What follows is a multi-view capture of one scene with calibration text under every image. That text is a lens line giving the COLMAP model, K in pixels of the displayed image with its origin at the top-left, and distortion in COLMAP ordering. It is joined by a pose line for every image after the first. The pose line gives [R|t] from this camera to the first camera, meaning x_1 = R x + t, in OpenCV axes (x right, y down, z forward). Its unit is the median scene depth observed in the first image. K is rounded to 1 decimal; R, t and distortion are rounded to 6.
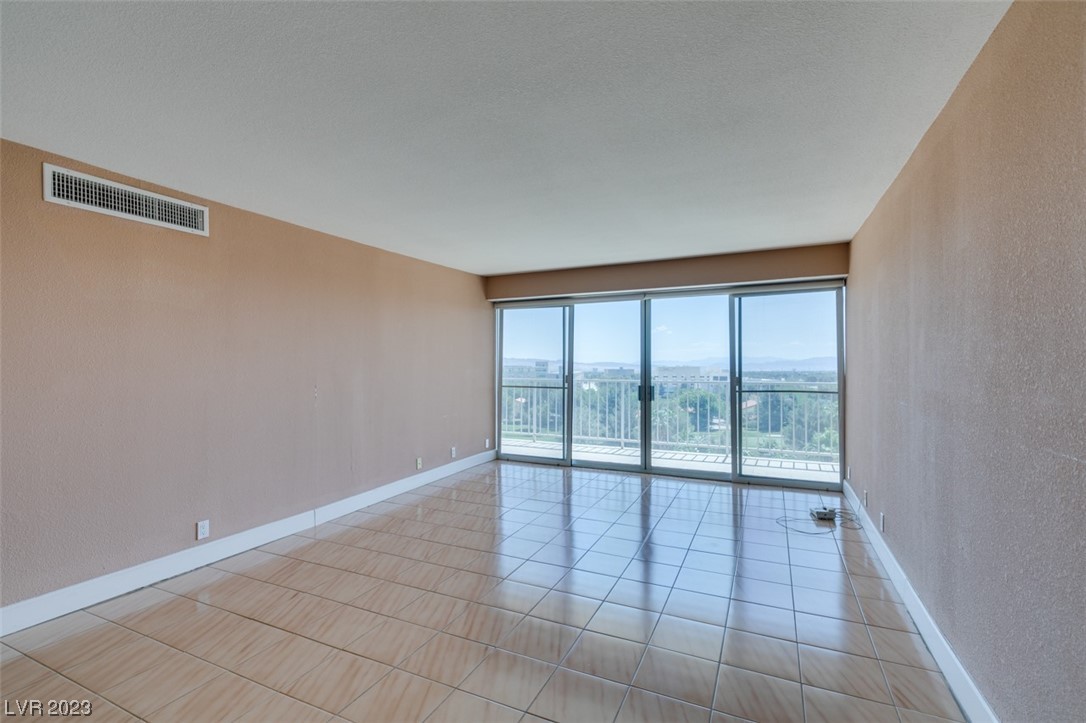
lens RADIAL K [[488.9, 0, 546.2], [0, 488.9, 376.3], [0, 0, 1]] dist [0.008905, -0.002233]
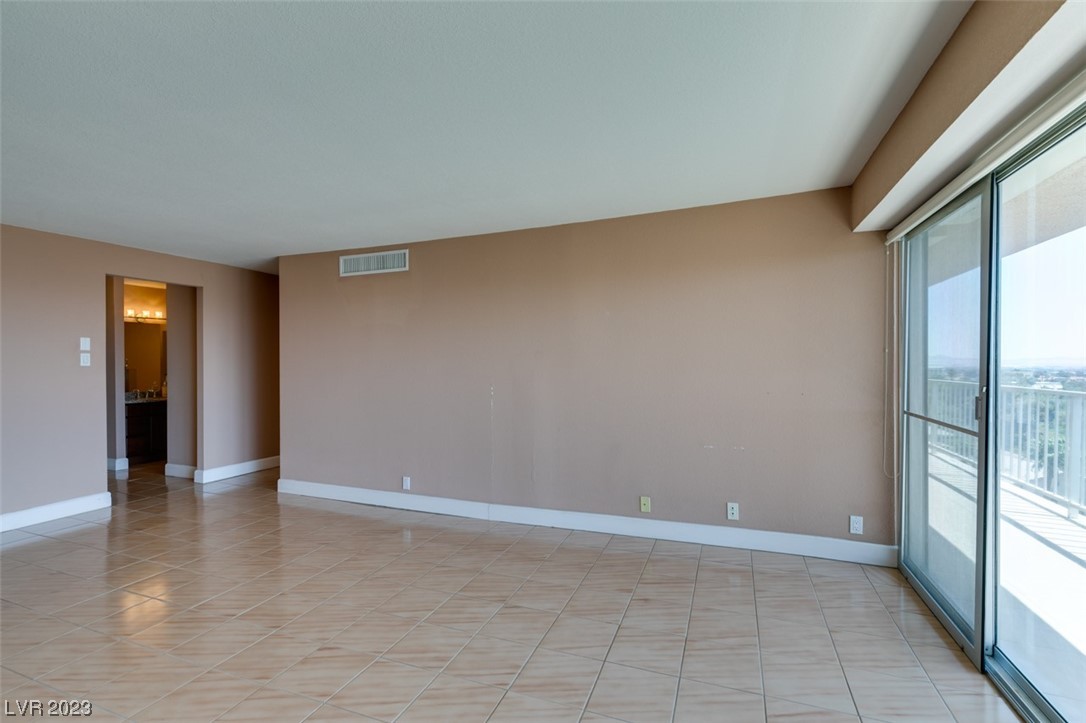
lens RADIAL K [[488.9, 0, 537.0], [0, 488.9, 366.0], [0, 0, 1]] dist [0.008905, -0.002233]
pose [[0.059163, 0.010072, -0.998197, 0.578692], [-0.023590, 0.999684, 0.008689, -0.031584], [0.997970, 0.023033, 0.059382, 1.063549]]
